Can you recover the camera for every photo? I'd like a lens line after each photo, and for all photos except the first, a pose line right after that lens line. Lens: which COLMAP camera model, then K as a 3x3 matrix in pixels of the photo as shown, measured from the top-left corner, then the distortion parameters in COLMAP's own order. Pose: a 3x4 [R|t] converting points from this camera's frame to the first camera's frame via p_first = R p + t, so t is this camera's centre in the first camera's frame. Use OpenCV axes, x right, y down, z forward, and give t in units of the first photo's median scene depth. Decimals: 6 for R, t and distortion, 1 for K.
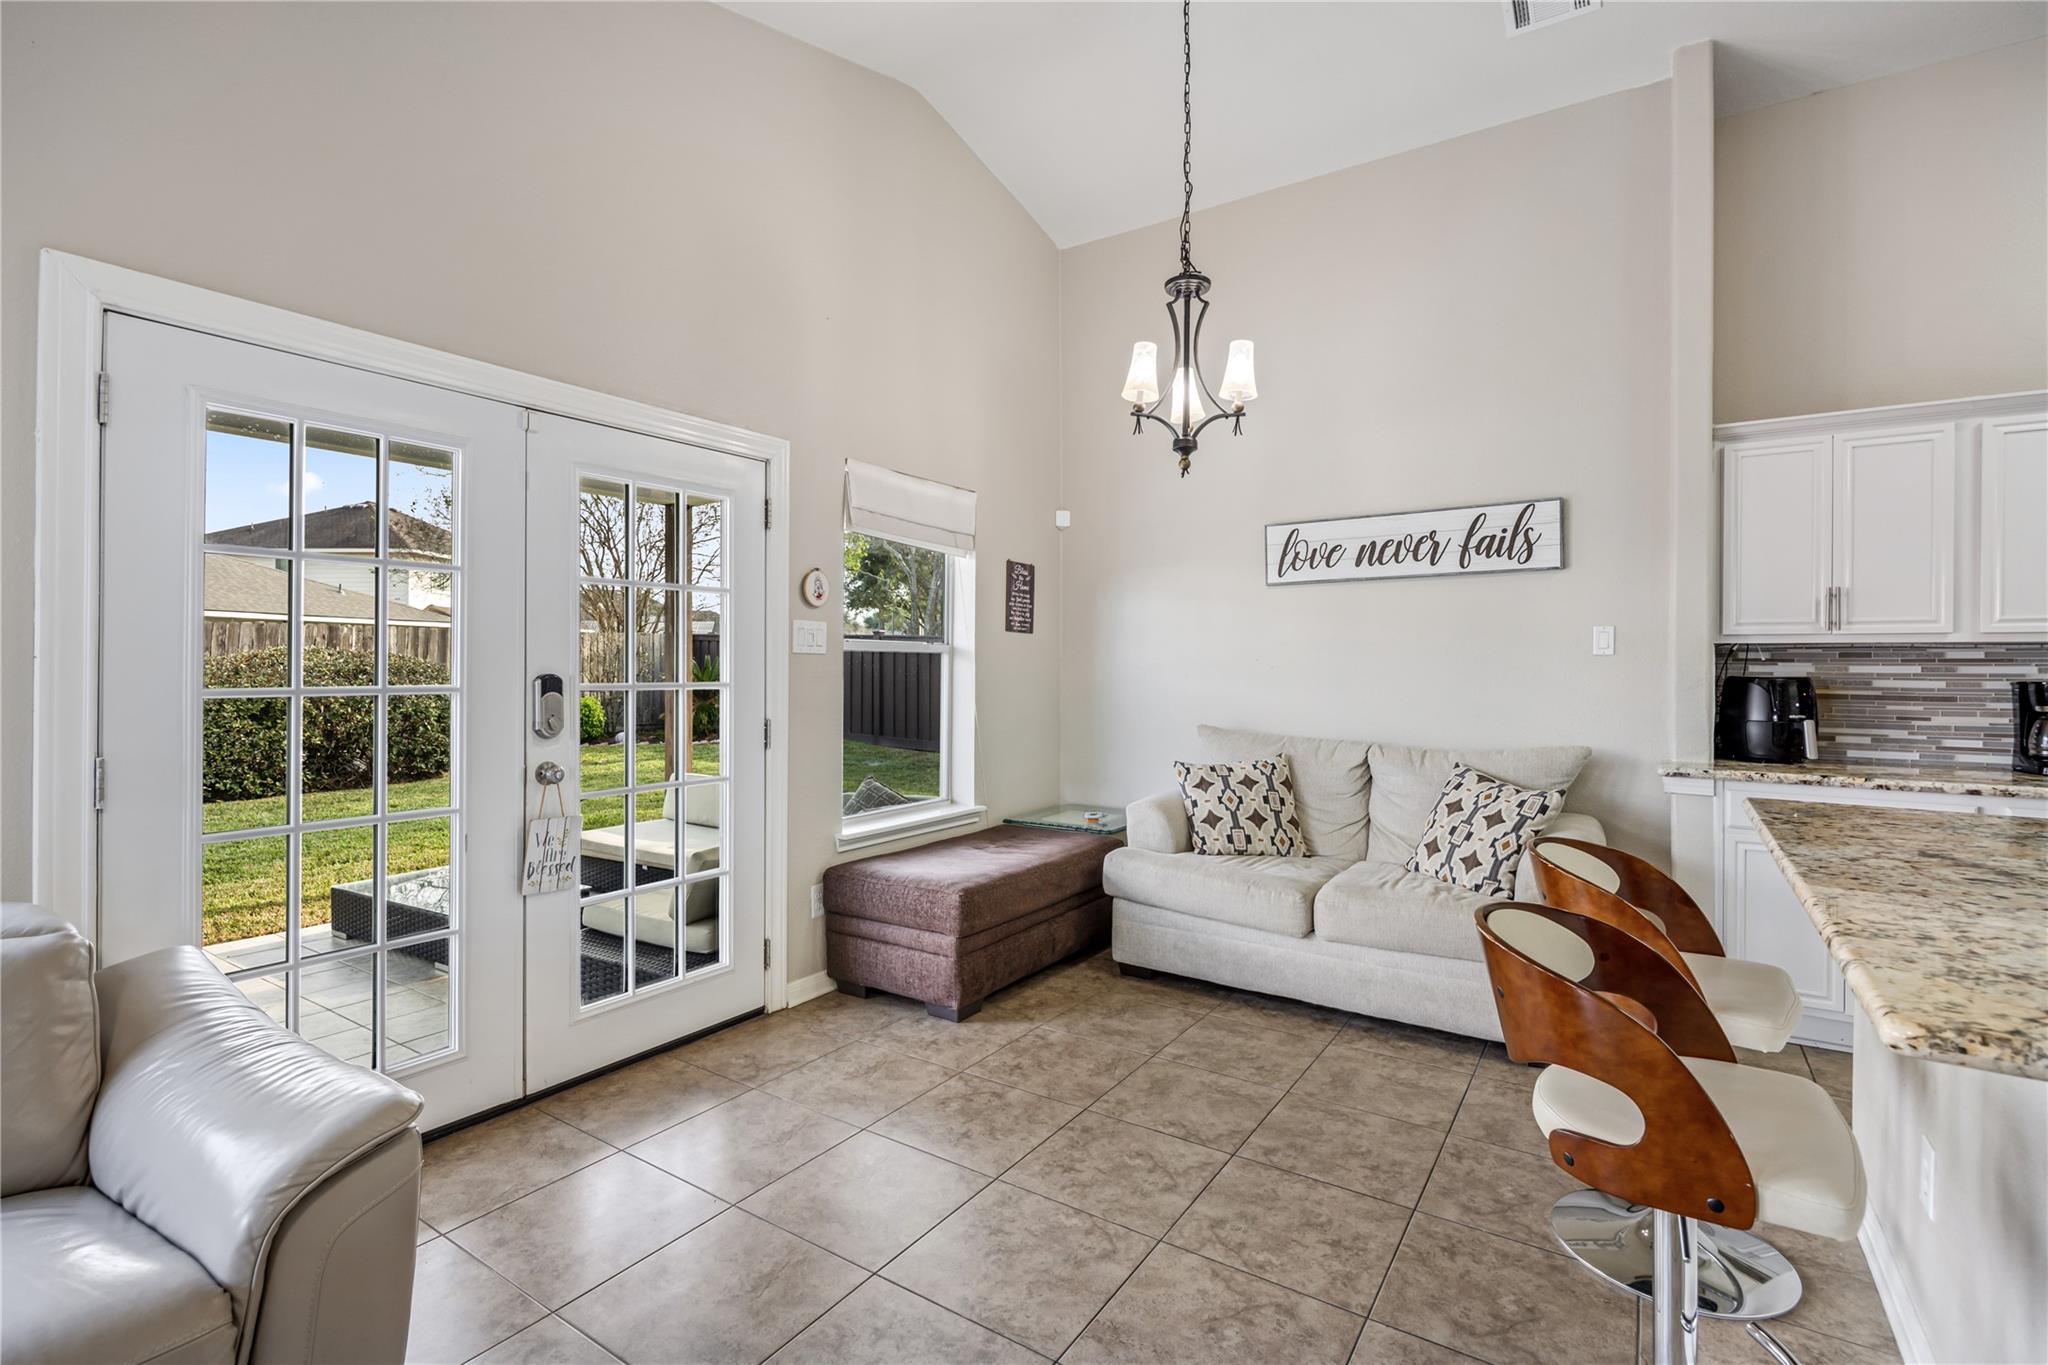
lens RADIAL K [[944.3, 0, 1018.5], [0, 944.3, 672.0], [0, 0, 1]] dist [-0.008632, 0.000081]
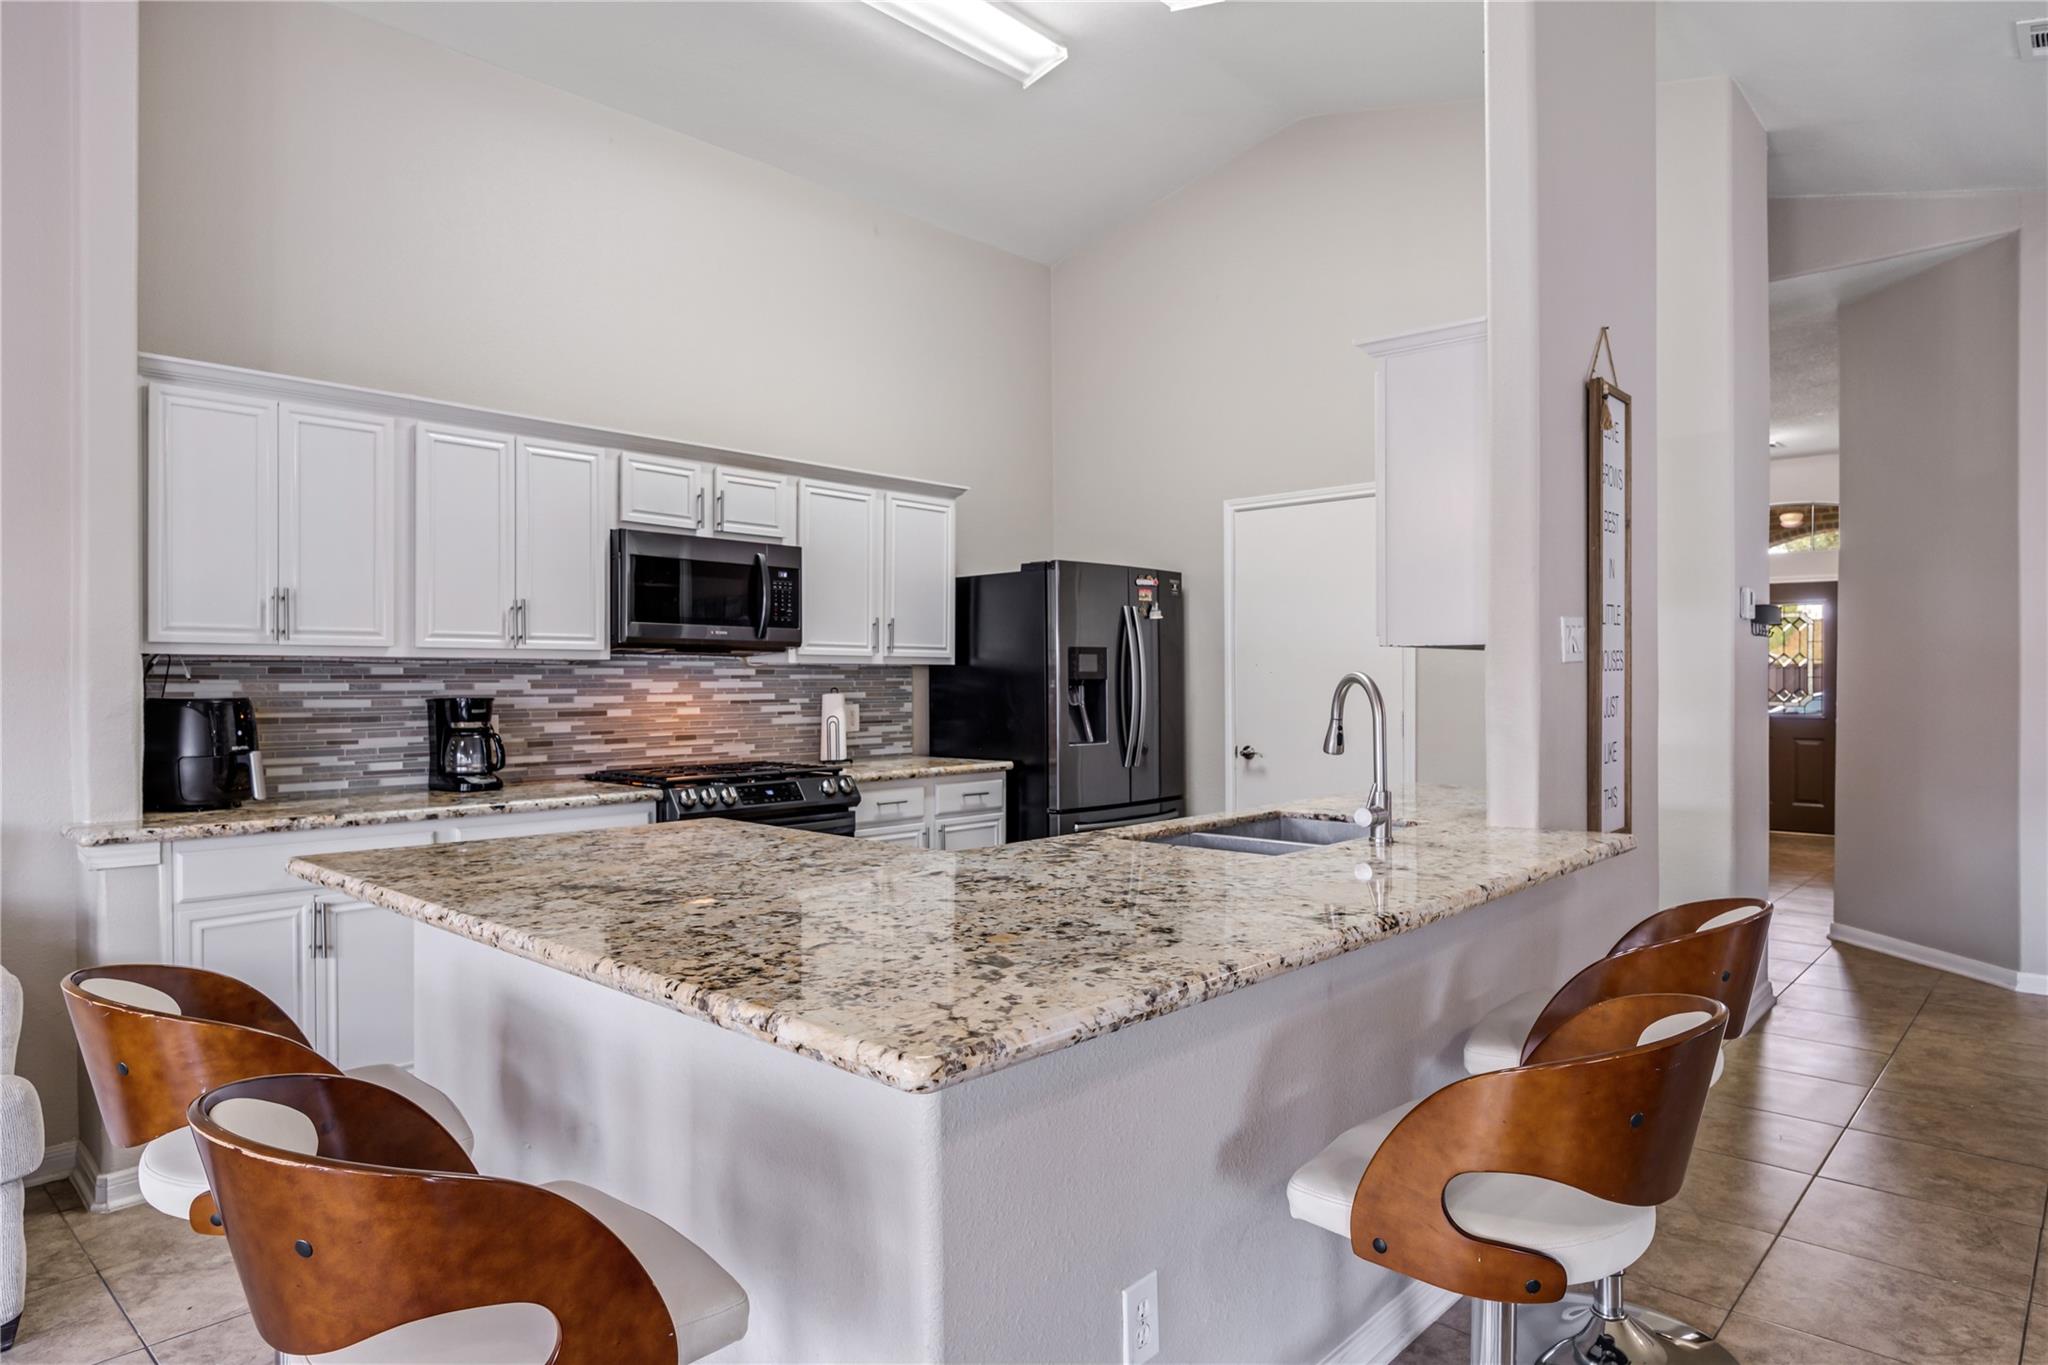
lens RADIAL K [[1200.2, 0, 1019.0], [0, 1200.2, 684.6], [0, 0, 1]] dist [-0.000920, -0.000851]
pose [[0.166126, -0.007323, 0.986077, -0.058868], [0.013982, 0.999889, 0.005070, -0.001767], [-0.986005, 0.012946, 0.166210, 0.183356]]
